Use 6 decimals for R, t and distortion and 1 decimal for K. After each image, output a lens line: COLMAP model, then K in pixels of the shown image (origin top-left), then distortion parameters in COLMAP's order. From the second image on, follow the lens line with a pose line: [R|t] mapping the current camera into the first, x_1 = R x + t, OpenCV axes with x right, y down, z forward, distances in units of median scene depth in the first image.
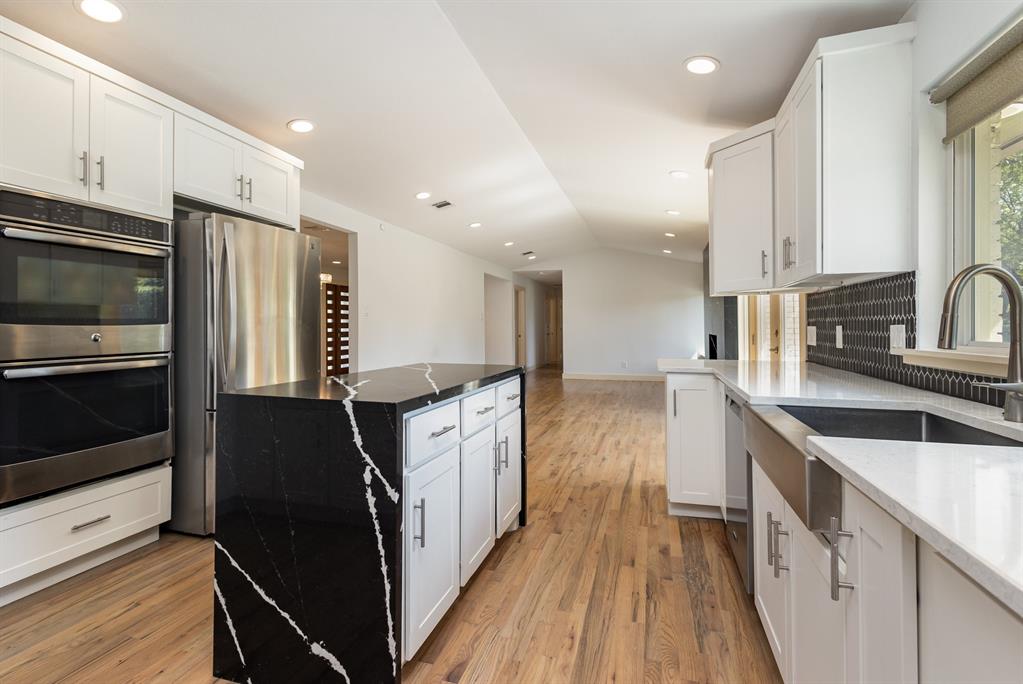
lens RADIAL K [[478.1, 0, 509.1], [0, 478.1, 331.8], [0, 0, 1]] dist [0.006232, -0.001987]
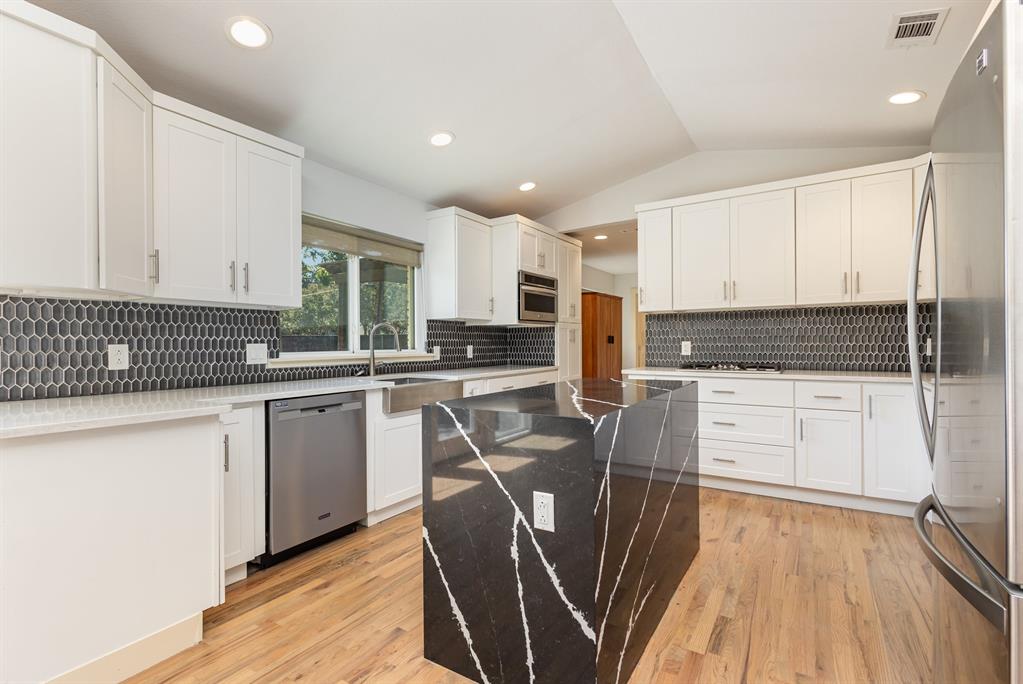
lens RADIAL K [[478.1, 0, 514.2], [0, 478.1, 345.1], [0, 0, 1]] dist [0.006232, -0.001987]
pose [[-0.965928, 0.007581, 0.258701, -0.287960], [0.010628, 0.999890, 0.010381, -0.014954], [-0.258594, 0.012777, -0.965902, 1.864616]]
